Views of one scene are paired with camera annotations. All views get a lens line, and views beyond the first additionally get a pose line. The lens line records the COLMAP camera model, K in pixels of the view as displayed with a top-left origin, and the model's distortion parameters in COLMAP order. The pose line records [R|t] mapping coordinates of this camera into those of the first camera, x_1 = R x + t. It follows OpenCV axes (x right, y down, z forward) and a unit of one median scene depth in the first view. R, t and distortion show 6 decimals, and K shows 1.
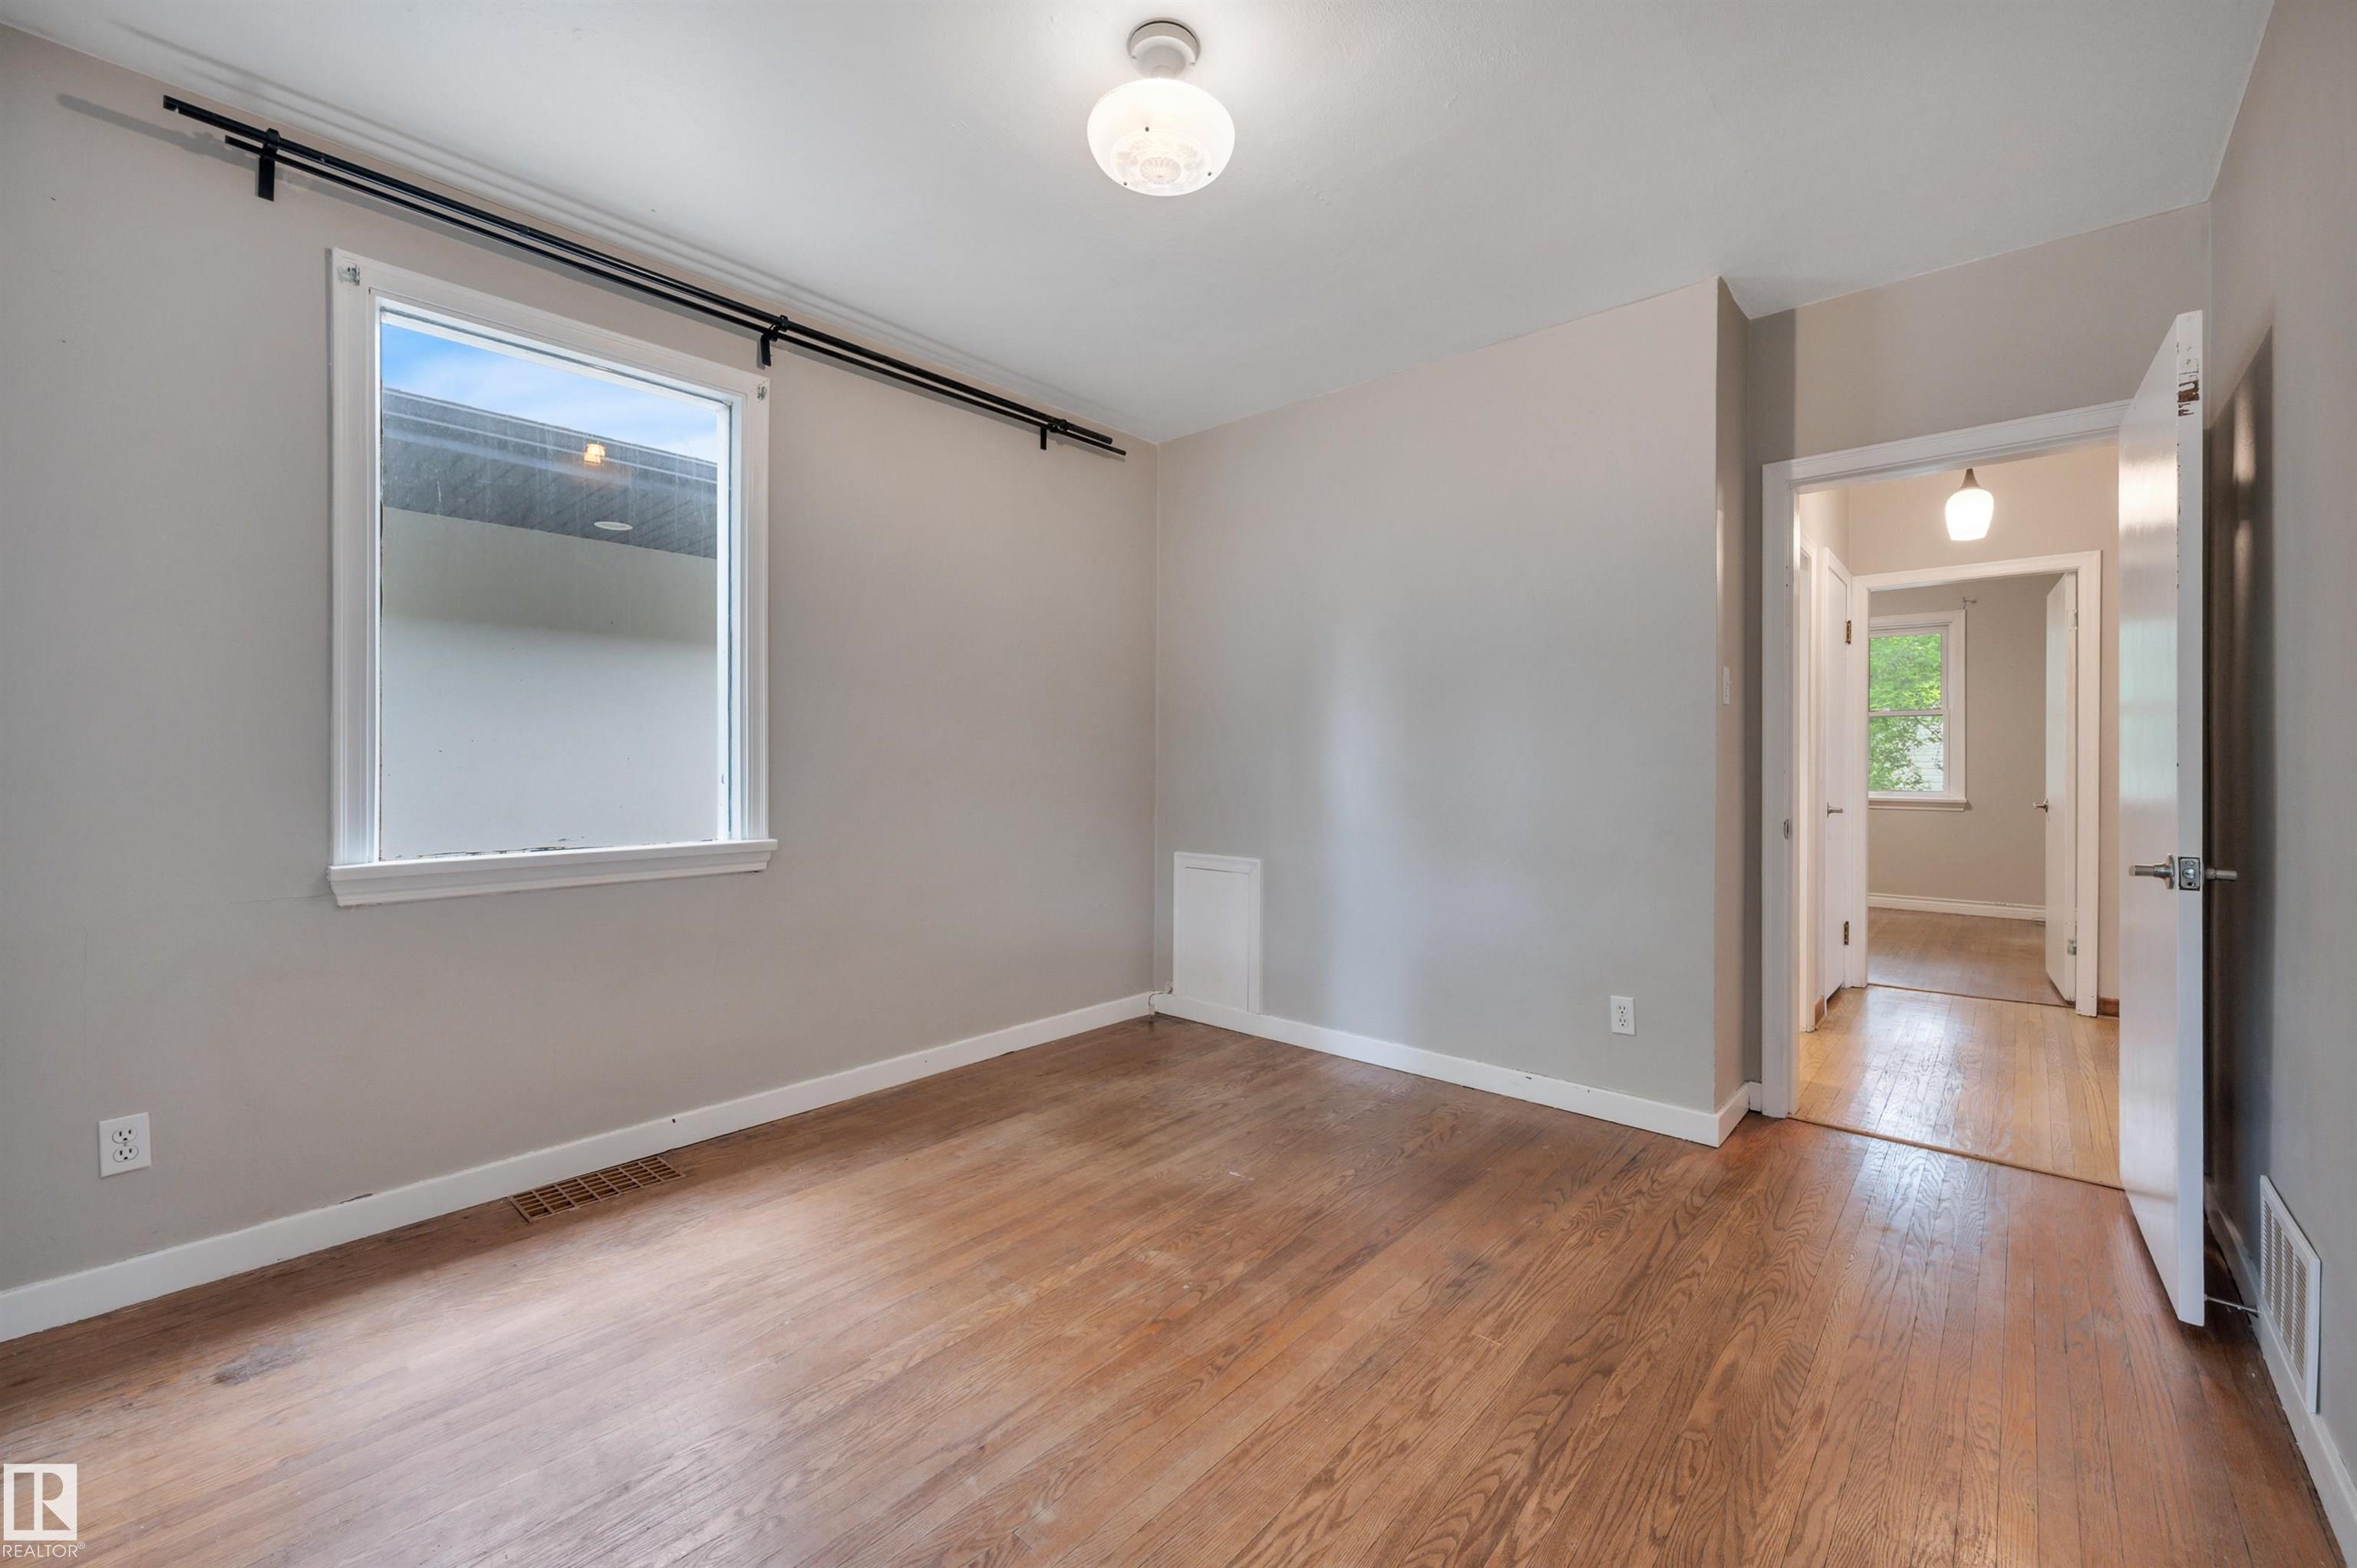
lens RADIAL K [[978.7, 0, 1184.1], [0, 978.7, 758.7], [0, 0, 1]] dist [0.001218, 0.000250]
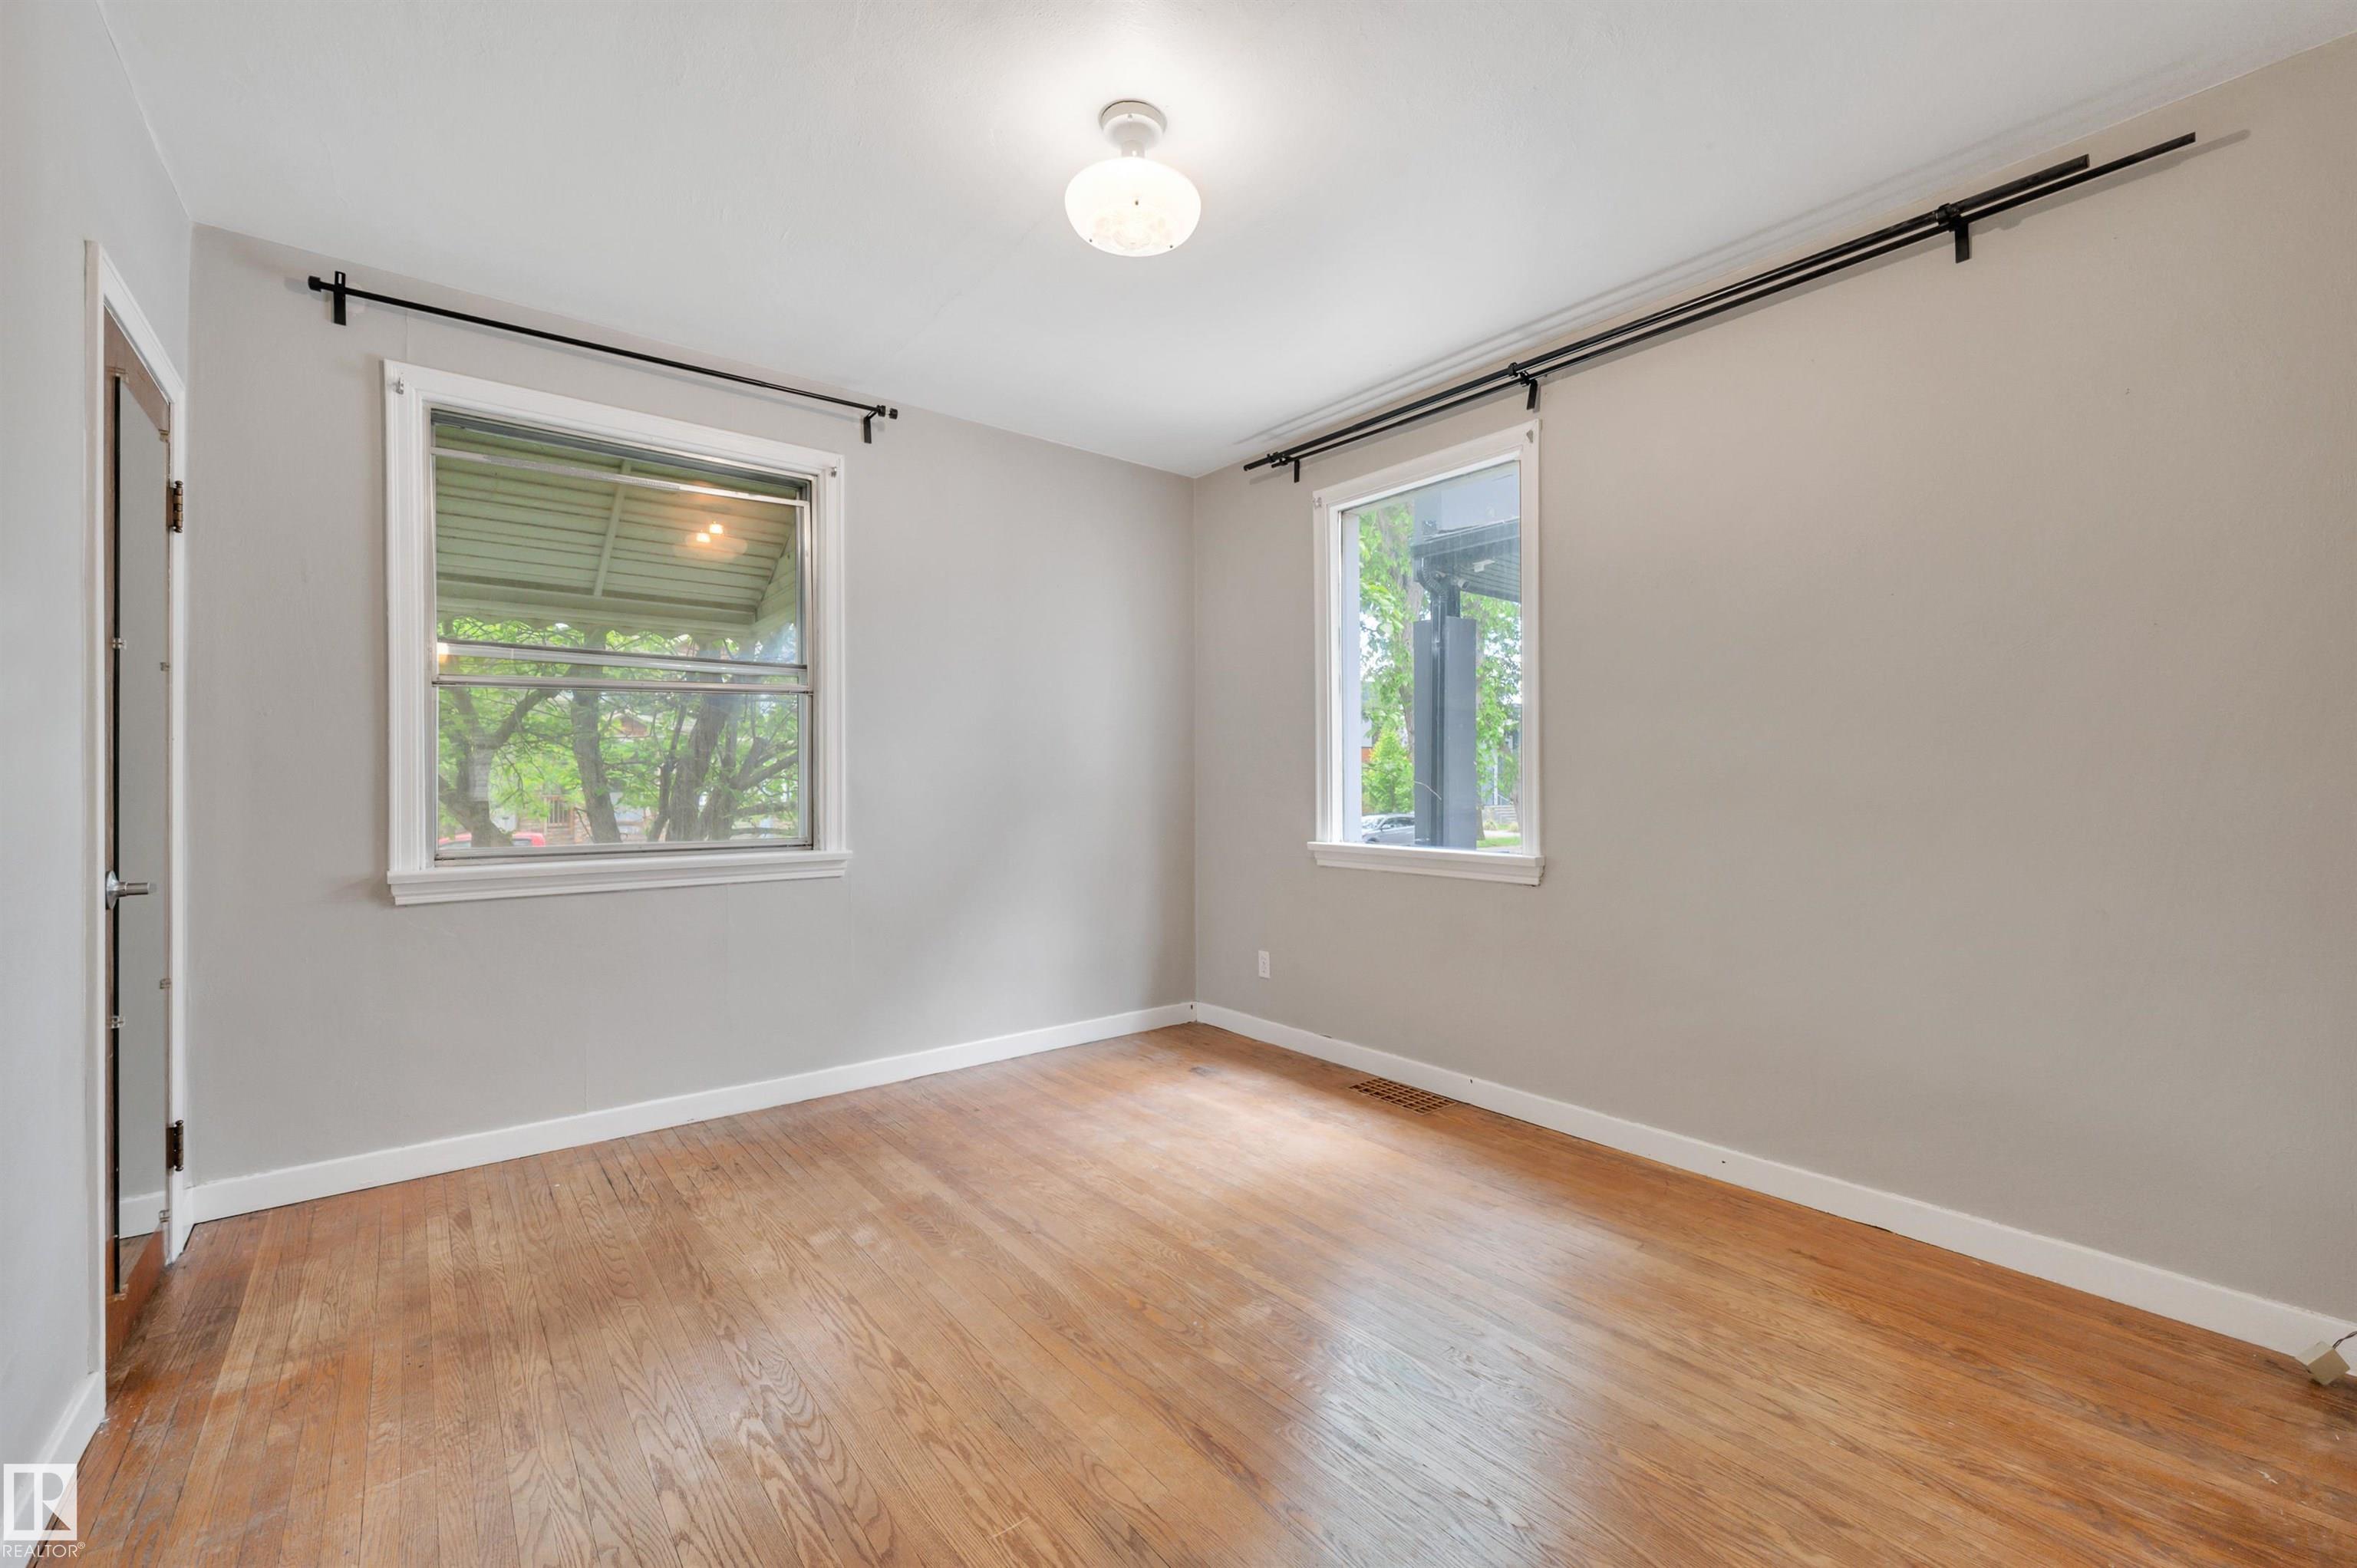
lens RADIAL K [[963.7, 0, 1193.3], [0, 963.7, 783.7], [0, 0, 1]] dist [0.001197, 0.000211]
pose [[-0.173813, 0.002257, -0.984776, 0.919162], [0.002880, 0.999994, 0.001784, 0.000766], [0.984774, -0.002526, -0.173819, 1.133067]]
